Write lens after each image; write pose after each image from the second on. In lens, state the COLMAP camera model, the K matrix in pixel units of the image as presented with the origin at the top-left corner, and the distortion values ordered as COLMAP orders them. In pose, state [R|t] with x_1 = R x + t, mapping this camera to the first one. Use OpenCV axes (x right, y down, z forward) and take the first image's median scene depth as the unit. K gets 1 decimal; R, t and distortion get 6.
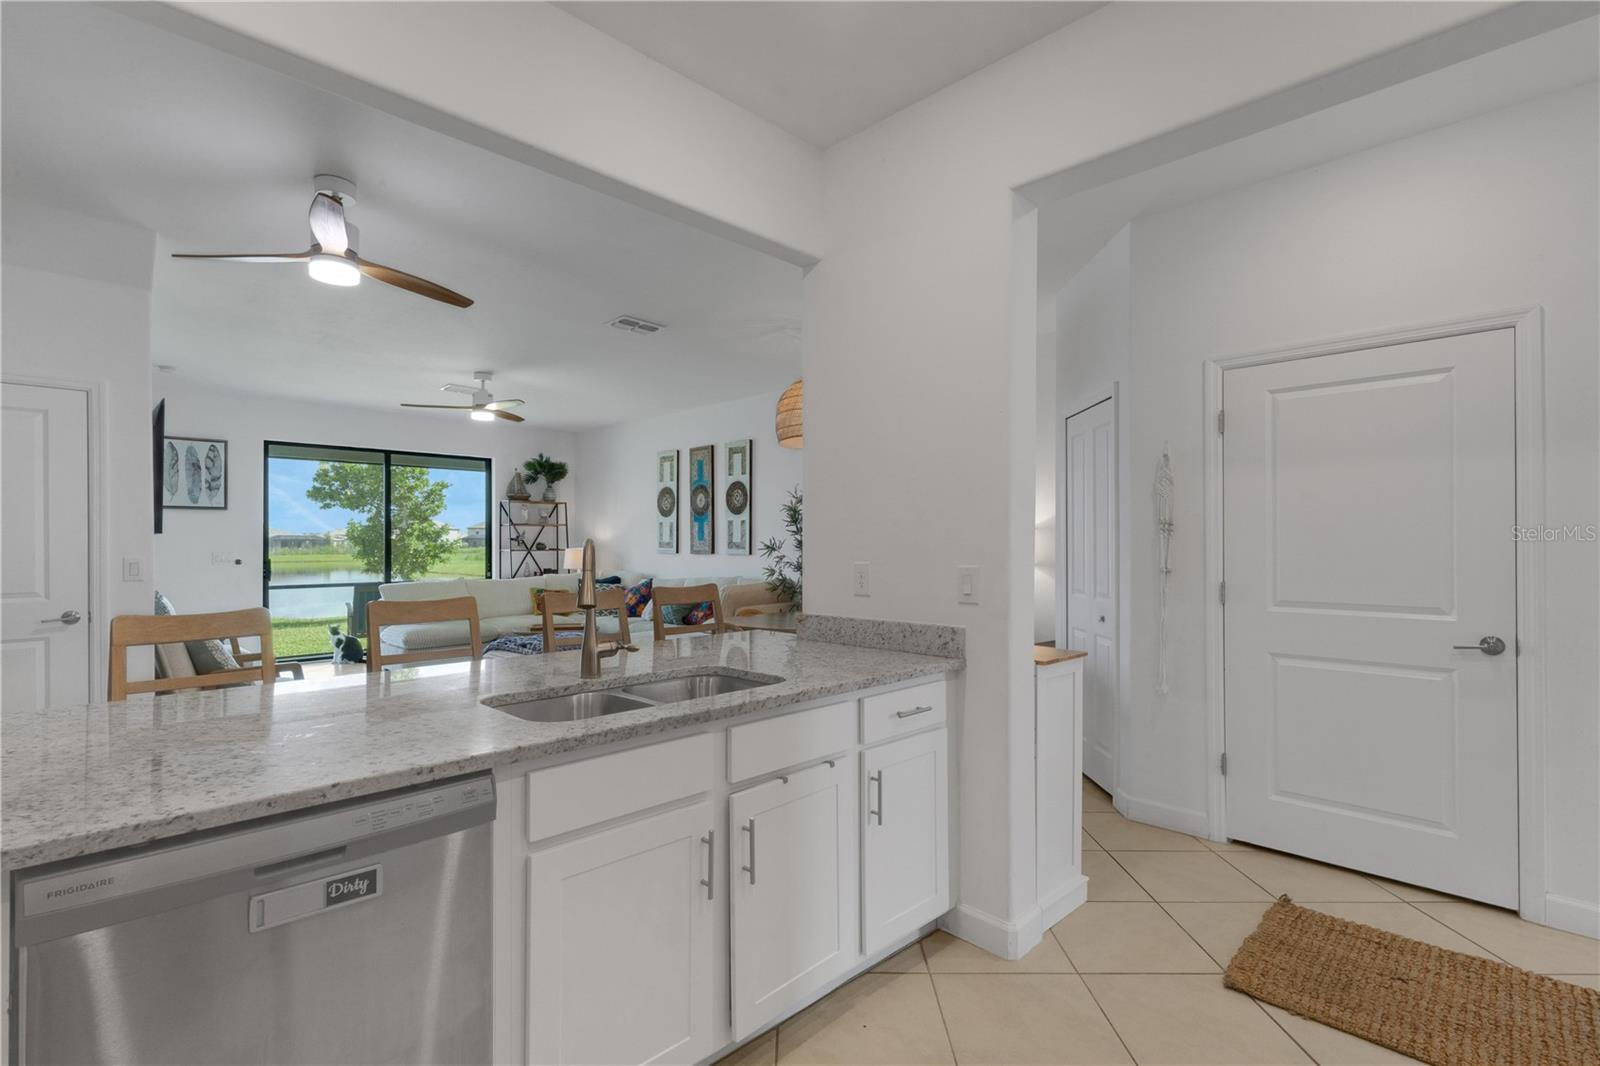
lens RADIAL K [[746.5, 0, 799.6], [0, 746.5, 540.0], [0, 0, 1]] dist [0.004476, 0.002019]
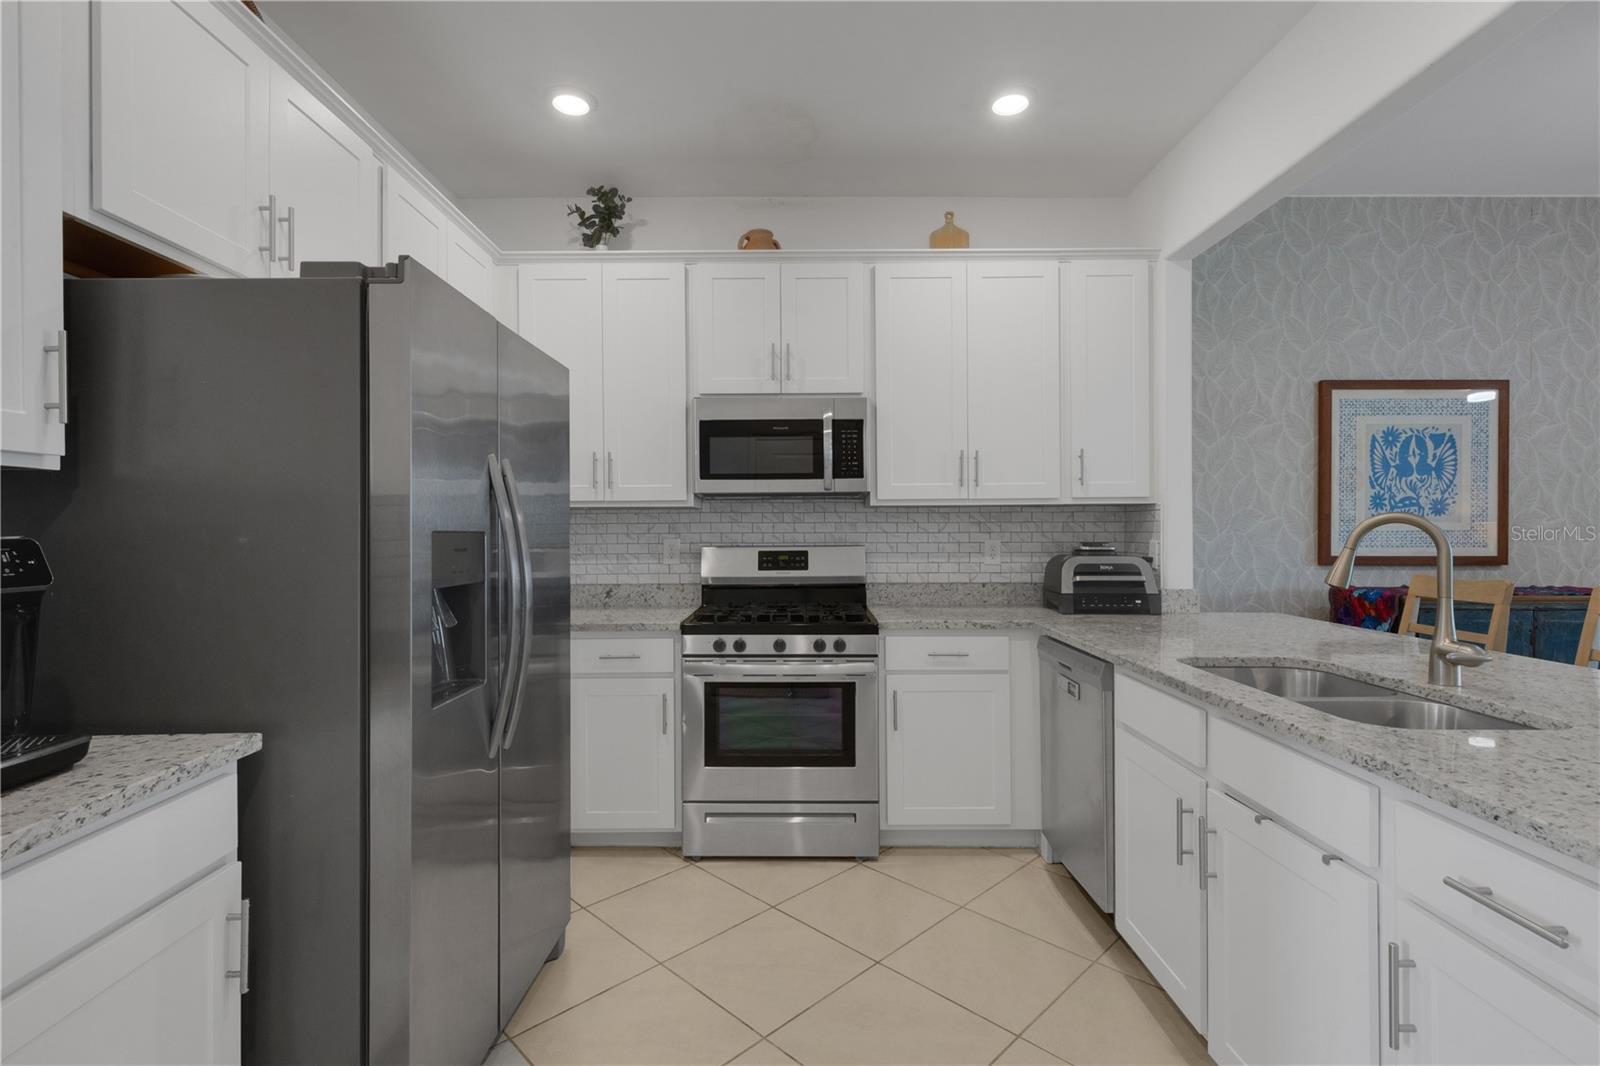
lens RADIAL K [[731.5, 0, 794.2], [0, 731.5, 530.5], [0, 0, 1]] dist [0.003489, -0.000500]
pose [[-0.718784, 0.004430, -0.695220, 0.564180], [0.005602, 0.999984, 0.000580, 0.010362], [0.695211, -0.003478, -0.718797, 0.796359]]
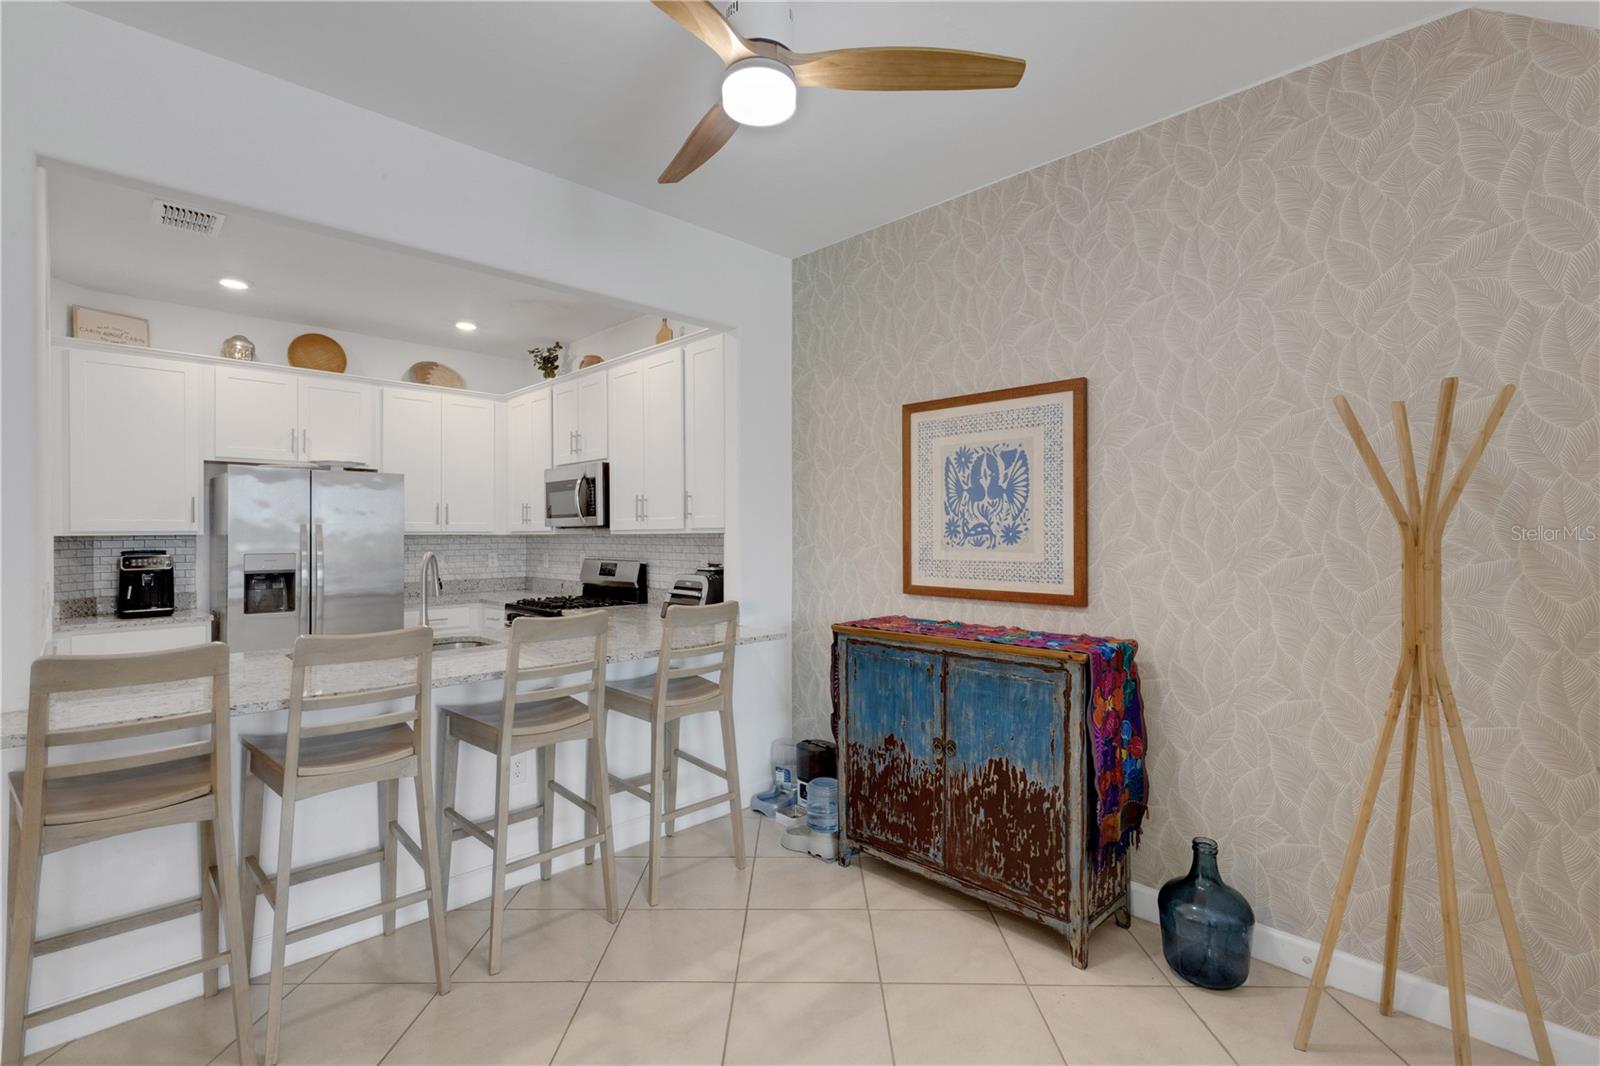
lens RADIAL K [[759.0, 0, 793.8], [0, 759.0, 531.3], [0, 0, 1]] dist [0.004251, 0.000602]
pose [[-0.999325, 0.004449, 0.036463, -0.761193], [0.004277, 0.999979, -0.004801, -0.022609], [-0.036484, -0.004642, -0.999323, 1.757360]]
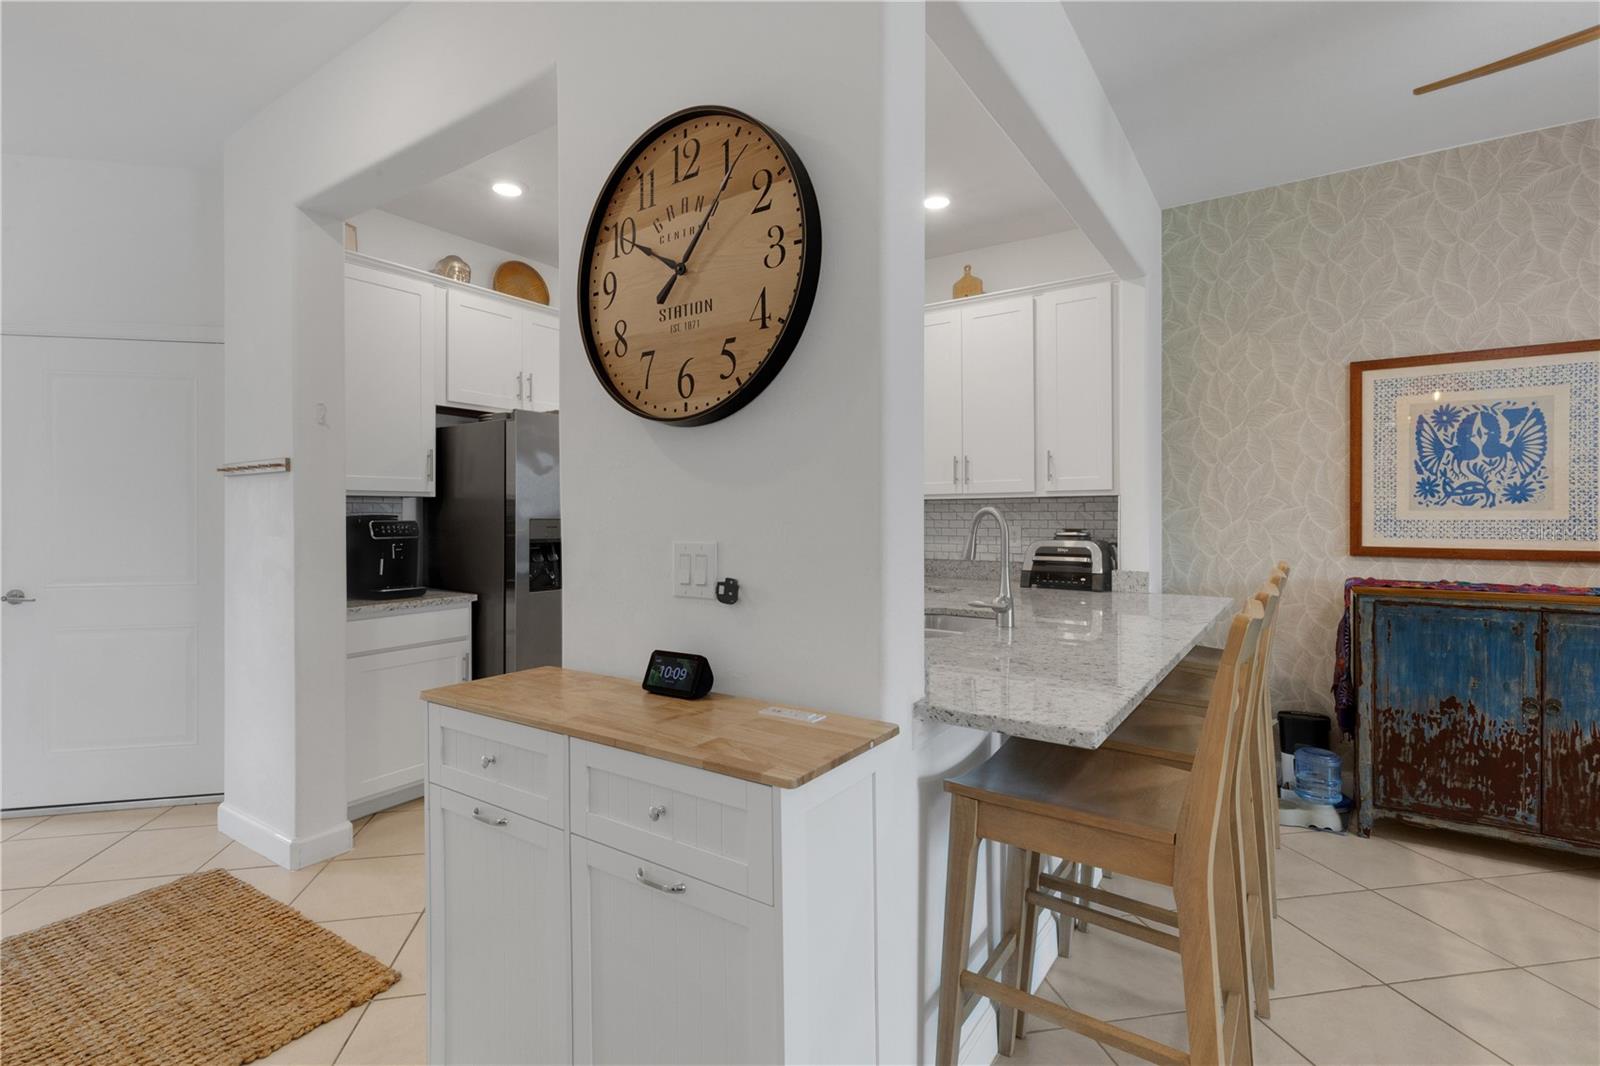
lens RADIAL K [[754.0, 0, 794.2], [0, 754.0, 516.2], [0, 0, 1]] dist [0.001208, 0.000159]
pose [[-0.987913, 0.003338, -0.154973, 0.152759], [0.003635, 0.999992, -0.001631, 0.009525], [0.154967, -0.002175, -0.987917, 1.567994]]
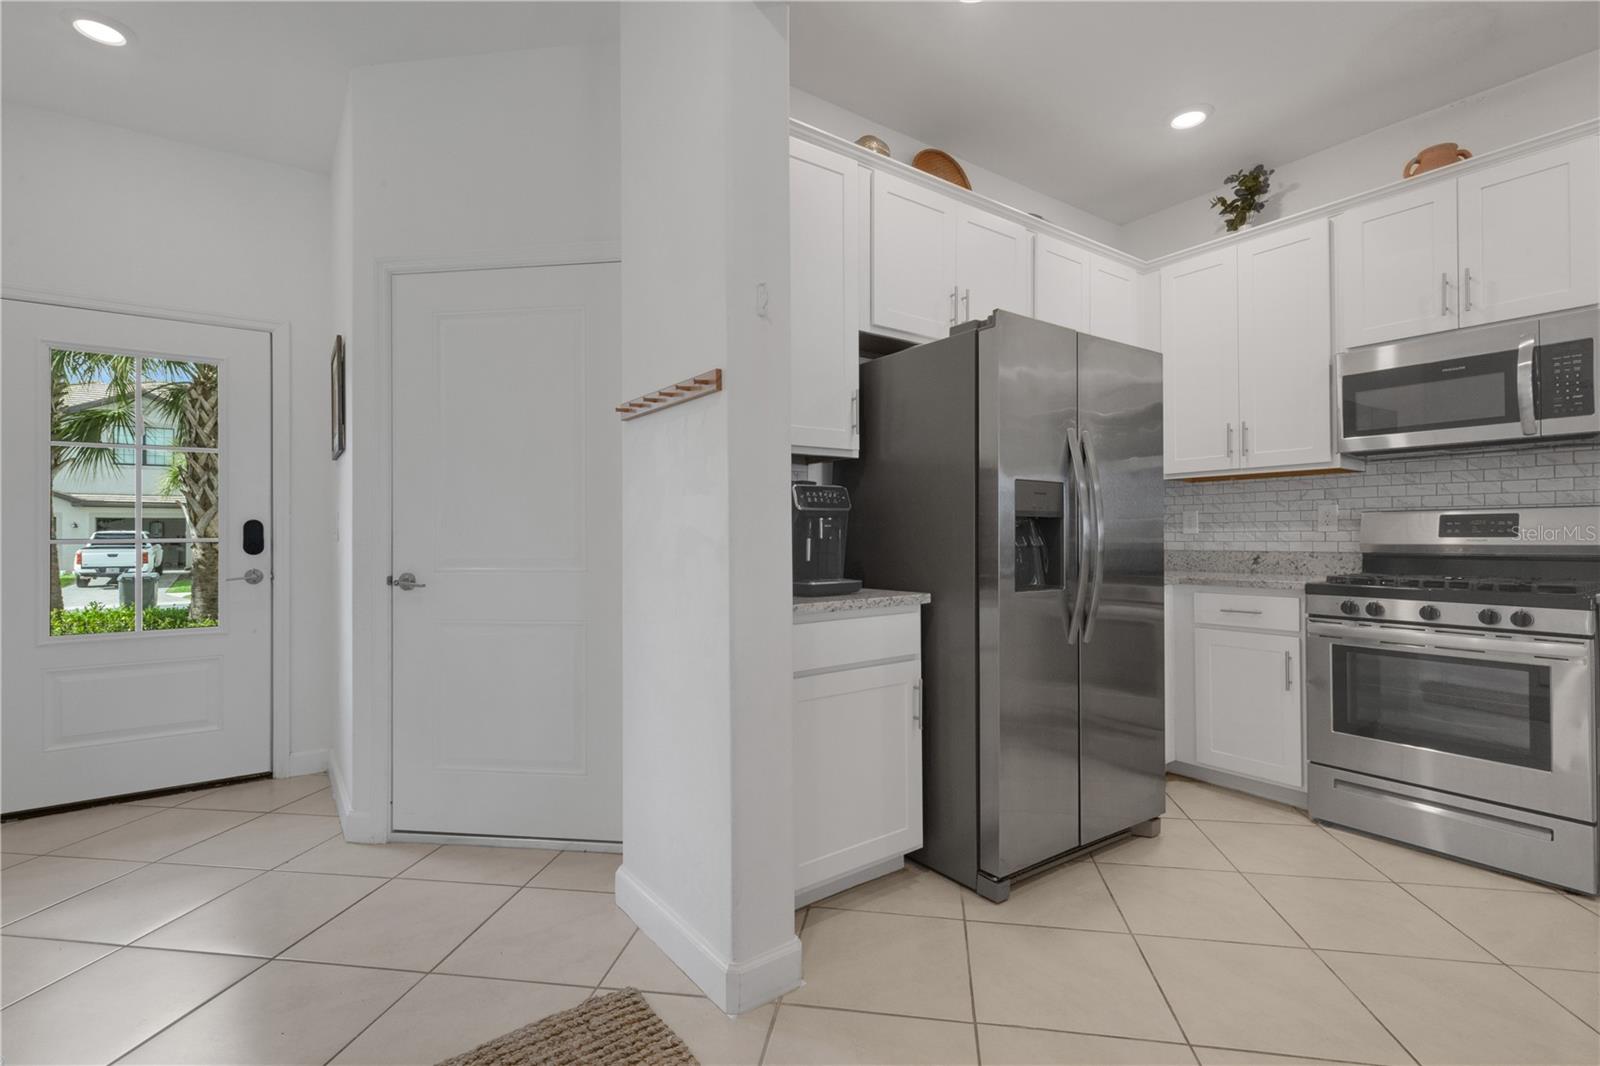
lens RADIAL K [[737.2, 0, 800.0], [0, 737.2, 533.0], [0, 0, 1]] dist [0.000951, -0.000094]
pose [[-0.982881, 0.004438, 0.184190, 0.475244], [0.003270, 0.999973, -0.006644, 0.072884], [-0.184215, -0.005927, -0.982868, 1.086455]]
